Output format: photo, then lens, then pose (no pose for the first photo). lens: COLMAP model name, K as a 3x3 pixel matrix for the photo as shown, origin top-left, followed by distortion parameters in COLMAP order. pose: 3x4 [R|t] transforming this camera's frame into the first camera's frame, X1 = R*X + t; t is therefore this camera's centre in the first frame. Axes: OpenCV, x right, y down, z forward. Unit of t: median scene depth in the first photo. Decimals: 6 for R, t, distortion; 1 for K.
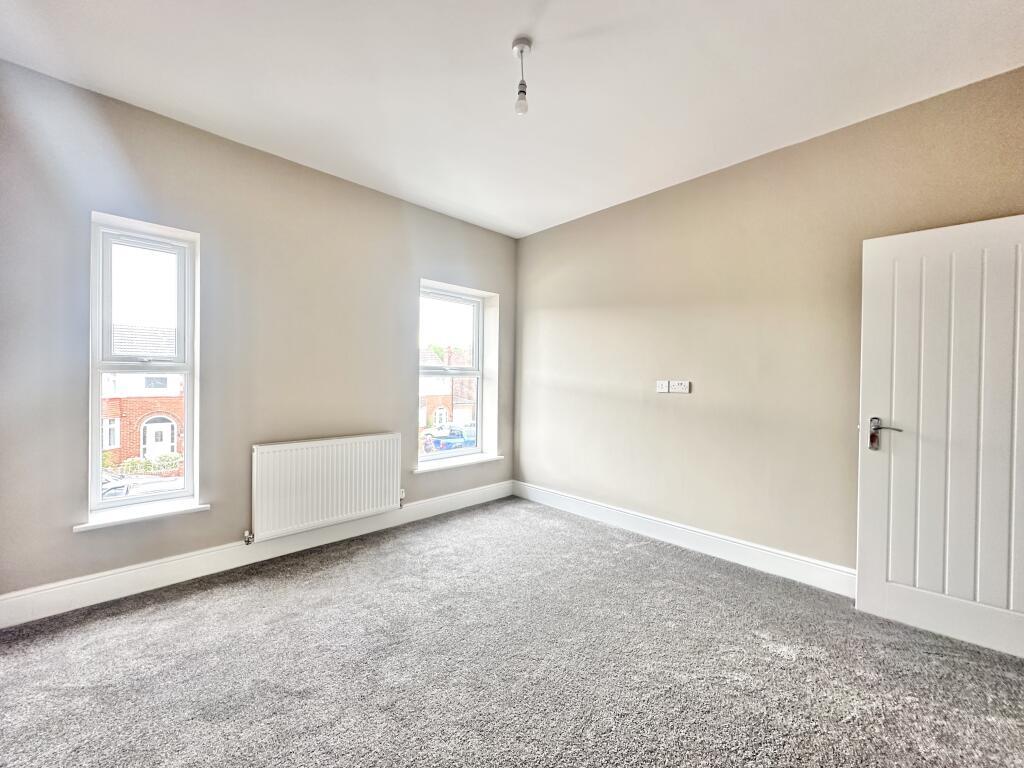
lens RADIAL K [[410.8, 0, 509.1], [0, 410.8, 384.2], [0, 0, 1]] dist [0.002670, 0.000012]
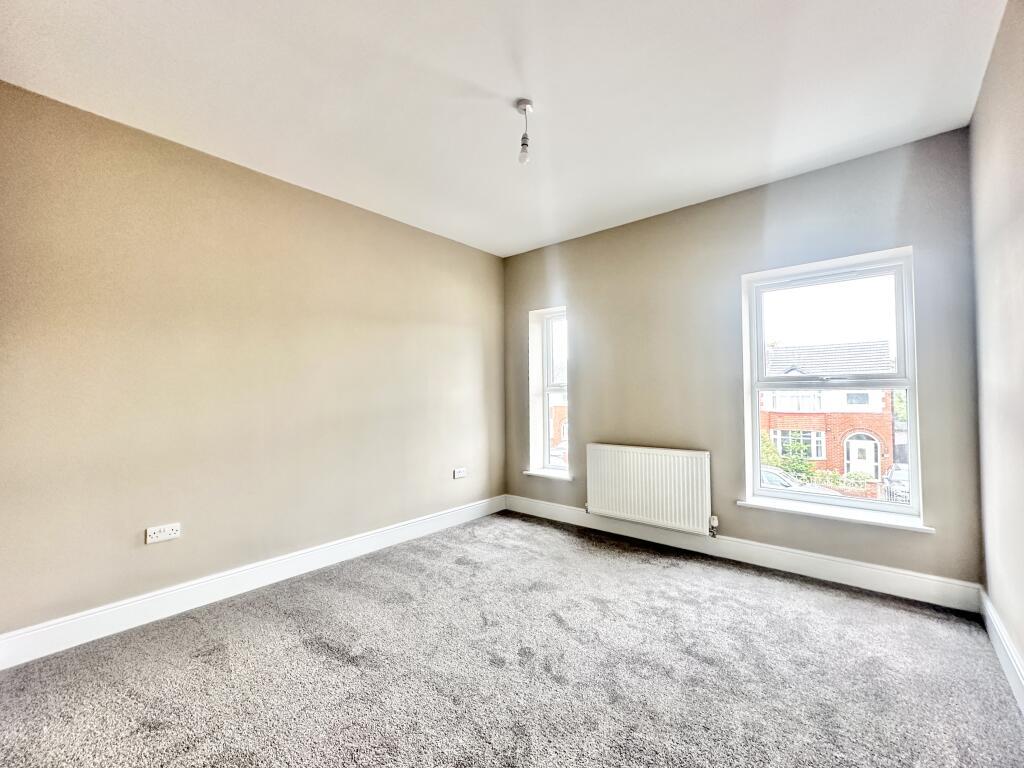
lens RADIAL K [[438.6, 0, 511.6], [0, 438.6, 386.9], [0, 0, 1]] dist [-0.002907, -0.000153]
pose [[0.090876, -0.027367, -0.995486, 0.906594], [-0.003495, 0.999607, -0.027799, 0.000174], [0.995856, 0.006005, 0.090744, 0.638829]]
